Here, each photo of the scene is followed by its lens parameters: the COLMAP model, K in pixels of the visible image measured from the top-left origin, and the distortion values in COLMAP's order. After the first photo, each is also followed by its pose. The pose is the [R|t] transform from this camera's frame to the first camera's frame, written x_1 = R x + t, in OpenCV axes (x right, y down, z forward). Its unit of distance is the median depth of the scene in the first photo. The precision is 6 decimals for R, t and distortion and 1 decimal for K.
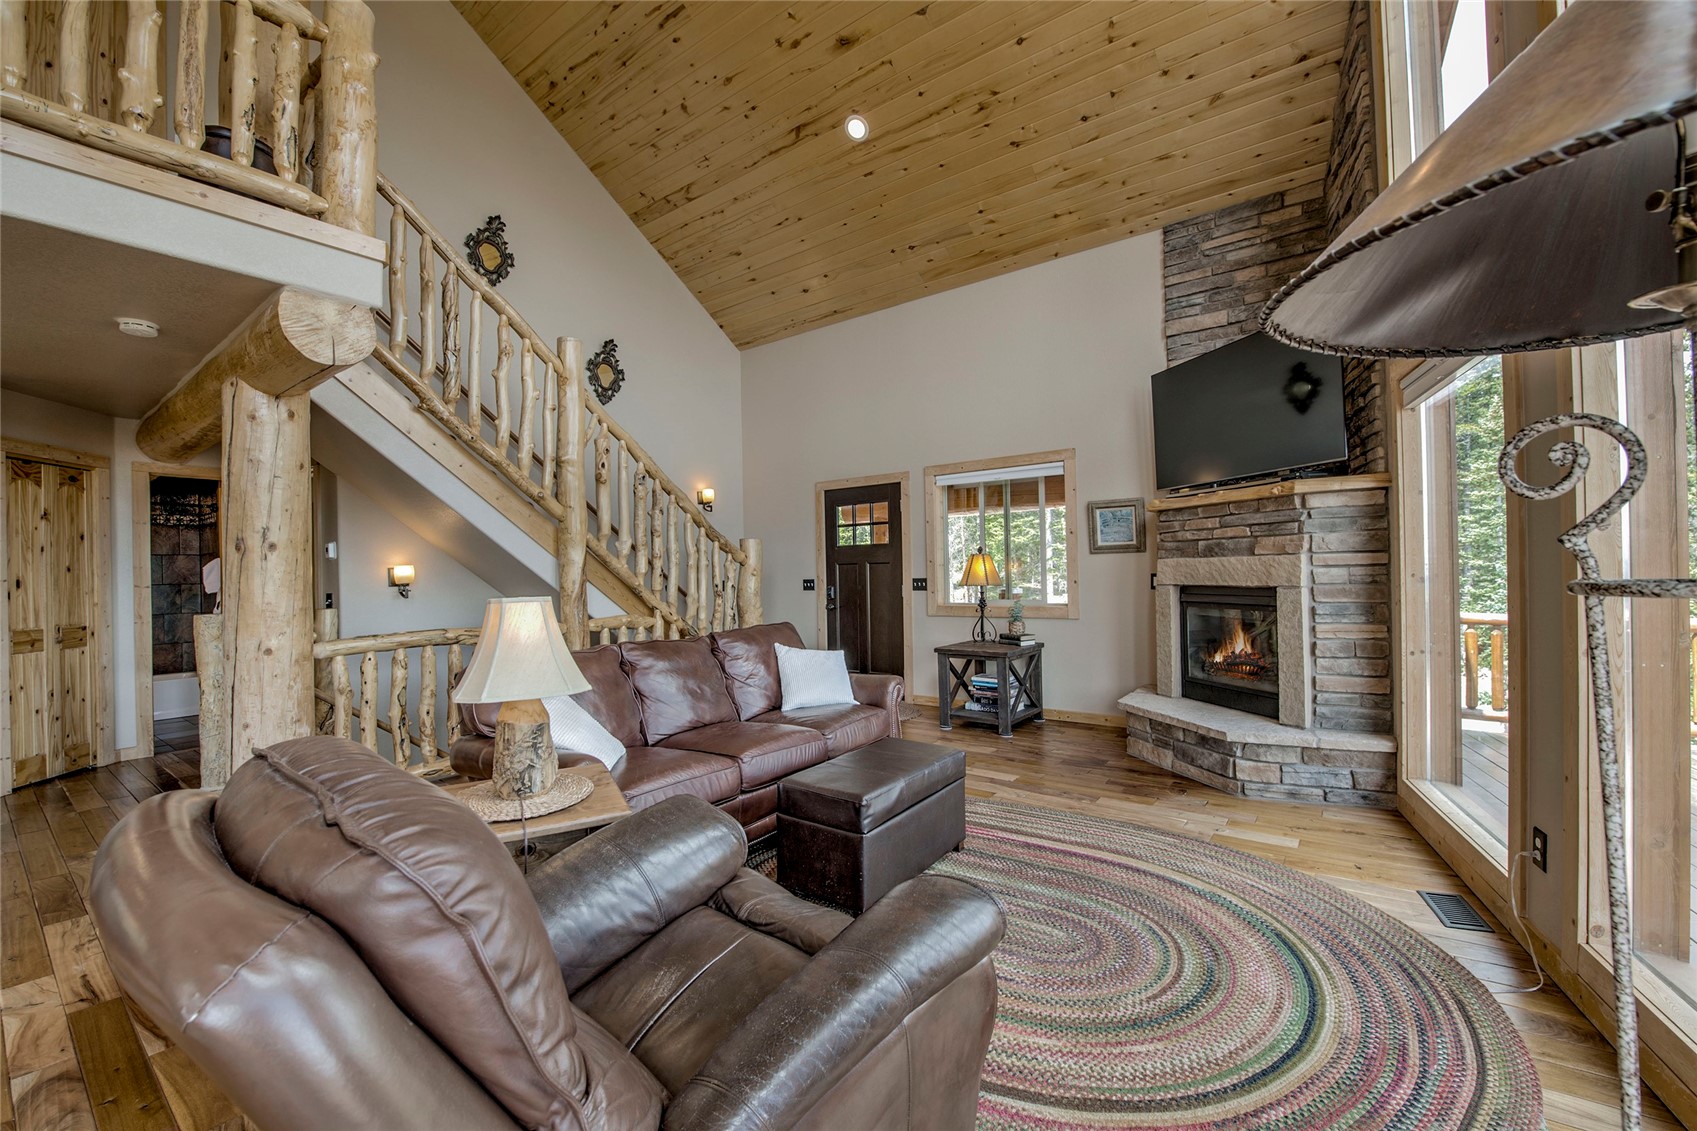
lens RADIAL K [[690.5, 0, 848.5], [0, 690.5, 565.5], [0, 0, 1]] dist [-0.013203, -0.000144]
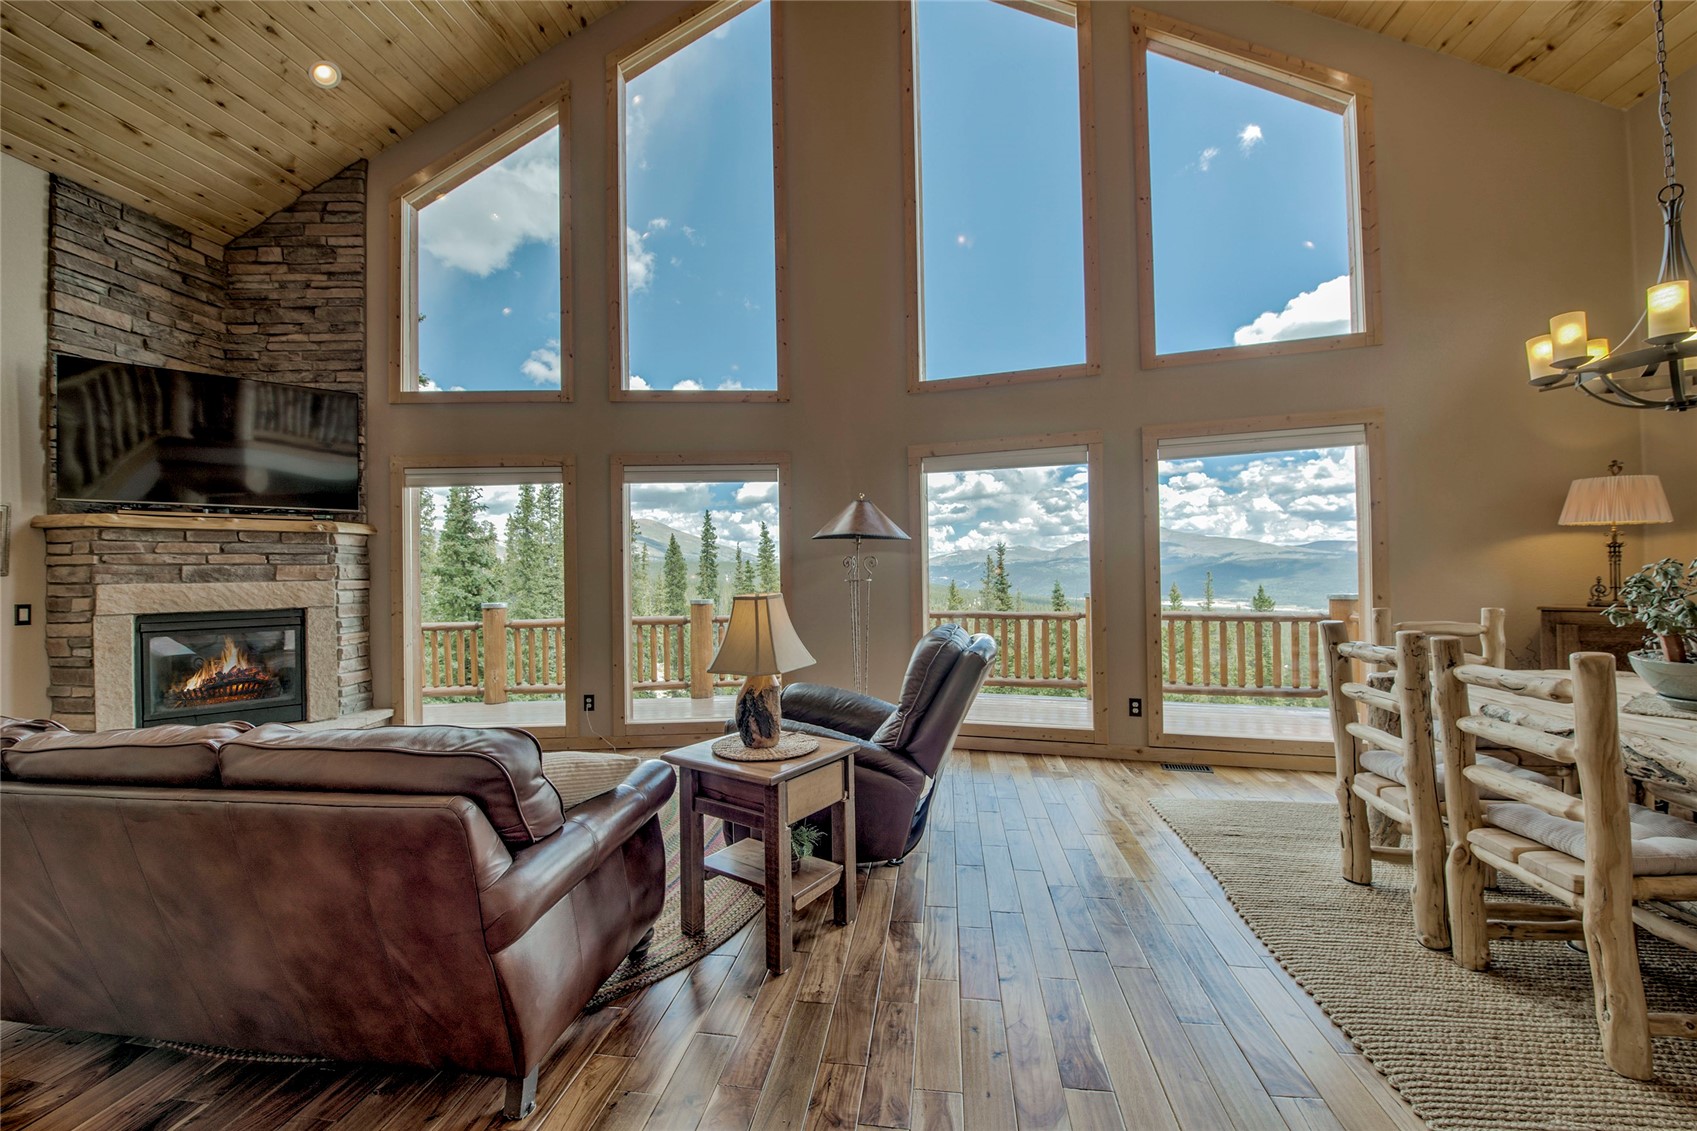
lens RADIAL K [[682.4, 0, 846.5], [0, 682.4, 567.8], [0, 0, 1]] dist [-0.017722, -0.002411]
pose [[-0.471130, 0.037906, 0.881249, -0.775407], [0.022760, 0.999266, -0.030815, 0.017647], [-0.881770, 0.005539, -0.471647, 0.661139]]
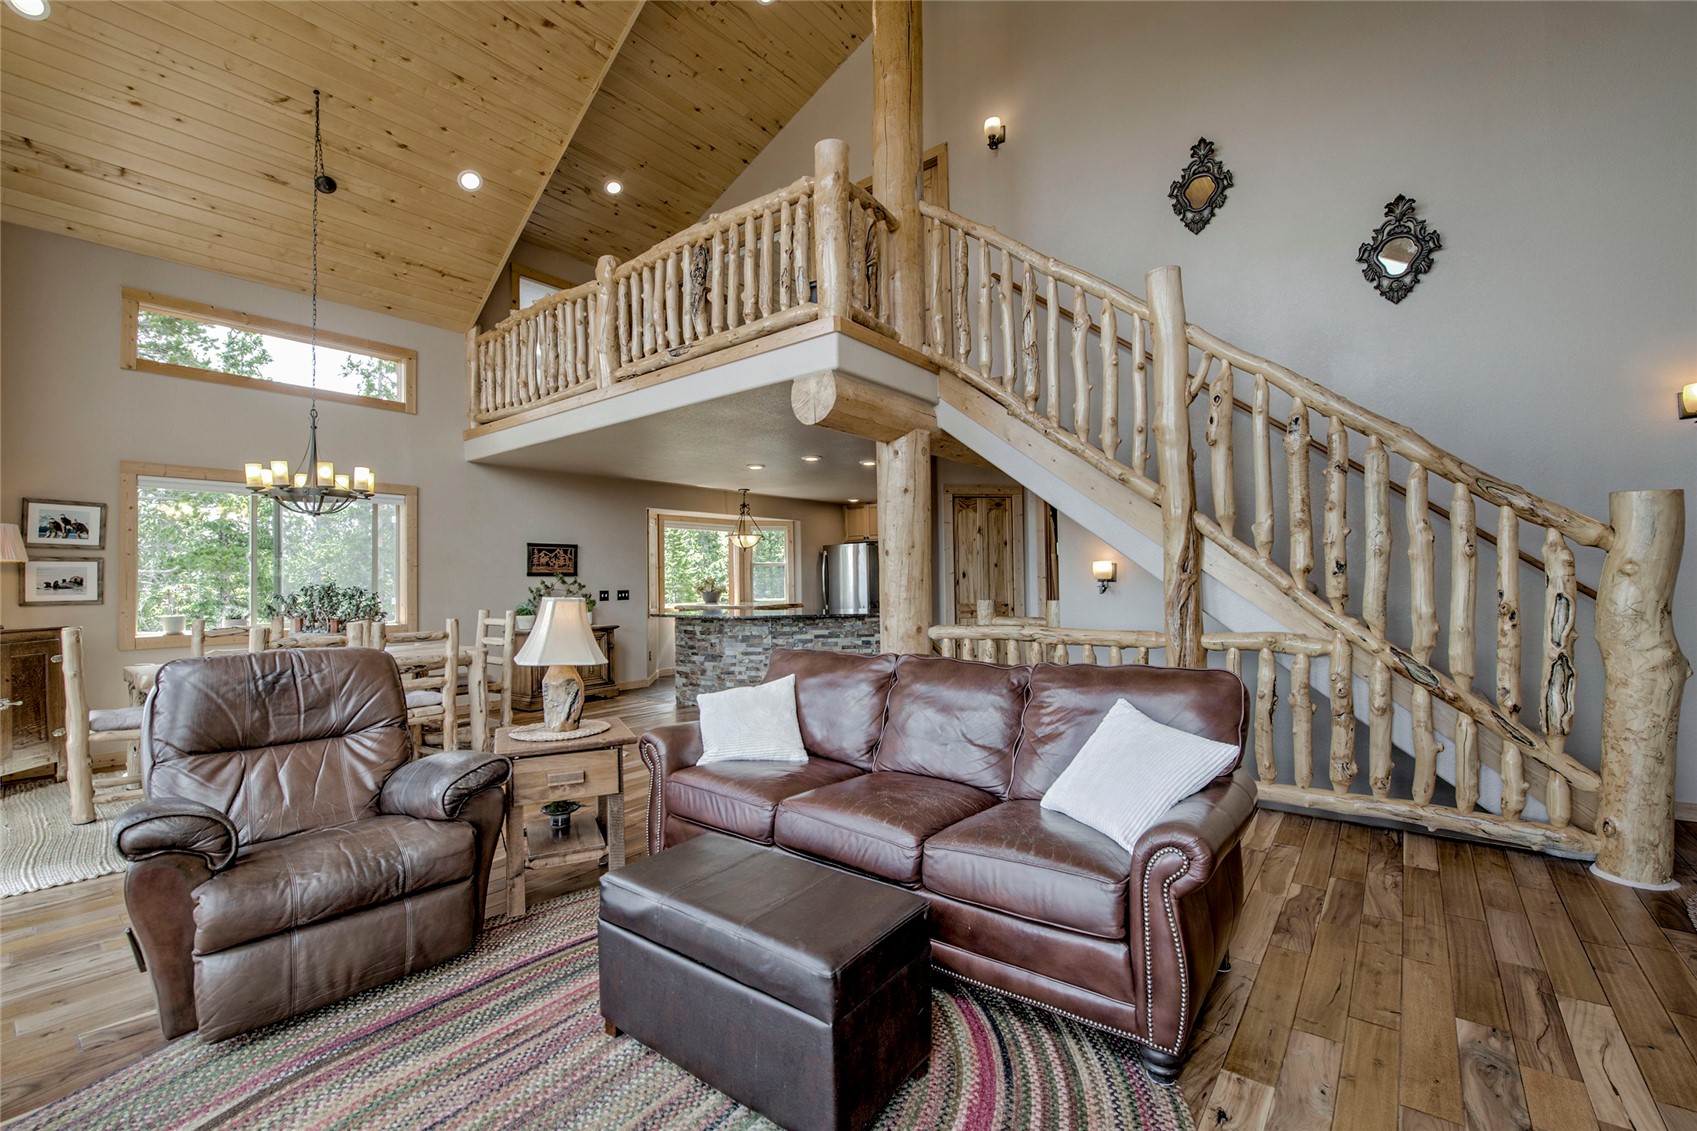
lens RADIAL K [[717.1, 0, 848.5], [0, 717.1, 565.5], [0, 0, 1]] dist [-0.016958, -0.000857]
pose [[-0.030183, 0.003737, -0.999537, 0.481440], [0.023764, 0.999713, 0.003020, -0.006798], [0.999262, -0.023662, -0.030263, 0.772862]]
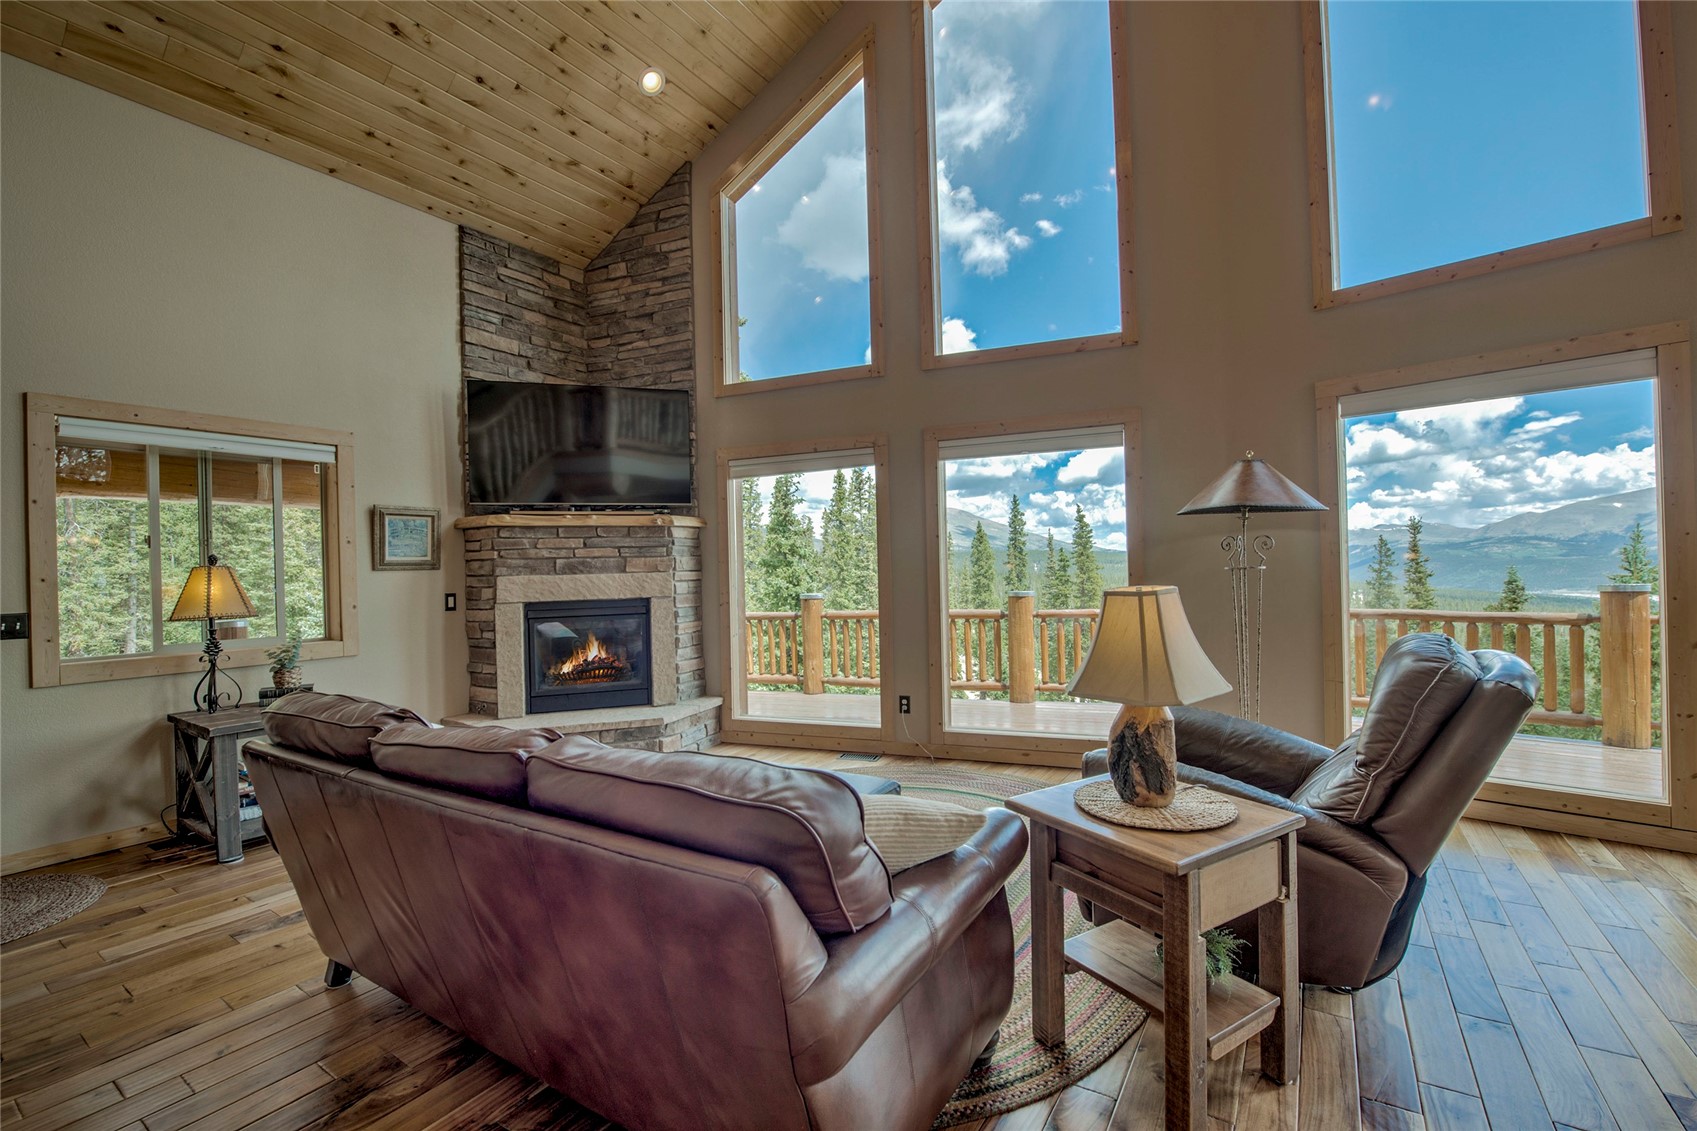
lens RADIAL K [[717.1, 0, 848.5], [0, 717.1, 565.5], [0, 0, 1]] dist [-0.016958, -0.000857]
pose [[-0.061929, 0.029870, 0.997634, -0.645644], [0.021128, 0.999367, -0.028611, 0.015763], [-0.997857, 0.019306, -0.062521, 0.655016]]
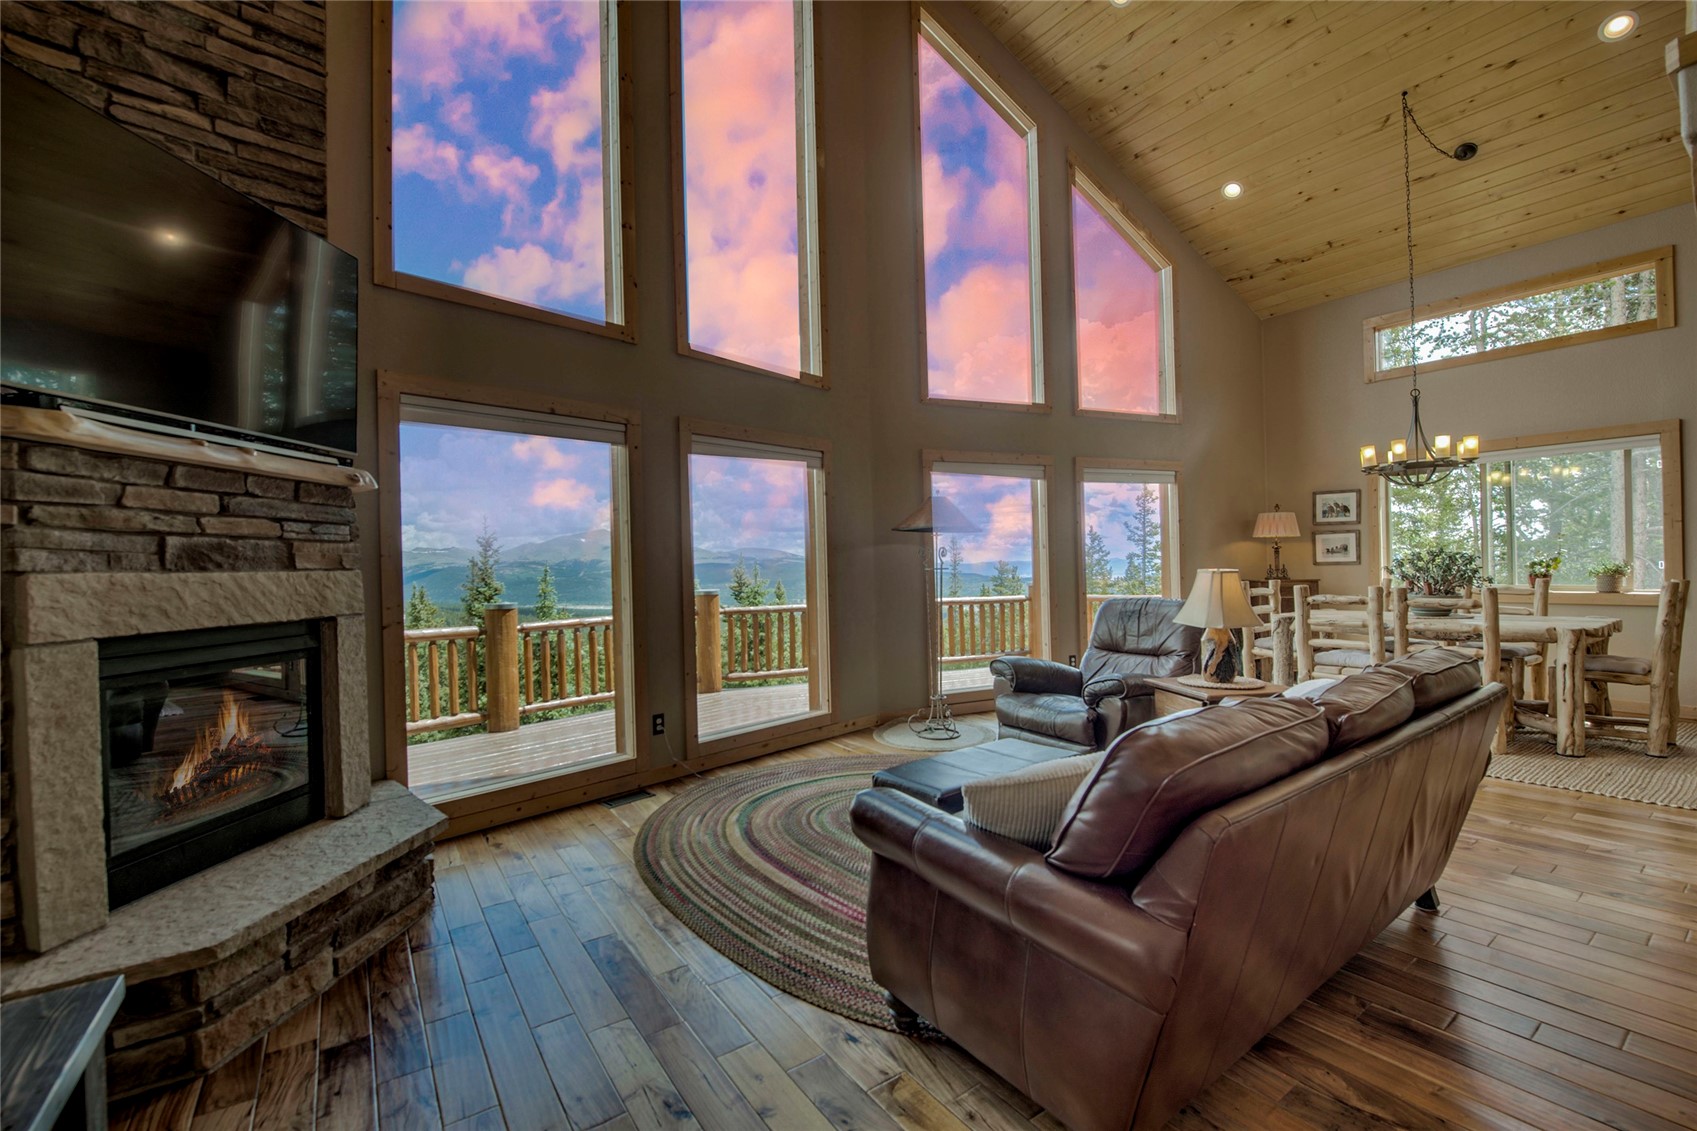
lens RADIAL K [[717.1, 0, 848.5], [0, 717.1, 565.5], [0, 0, 1]] dist [-0.016958, -0.000857]
pose [[-0.947954, 0.044372, 0.315299, -0.075888], [0.041684, 0.999014, -0.015269, 0.010921], [-0.315666, -0.001332, -0.948870, 1.373528]]
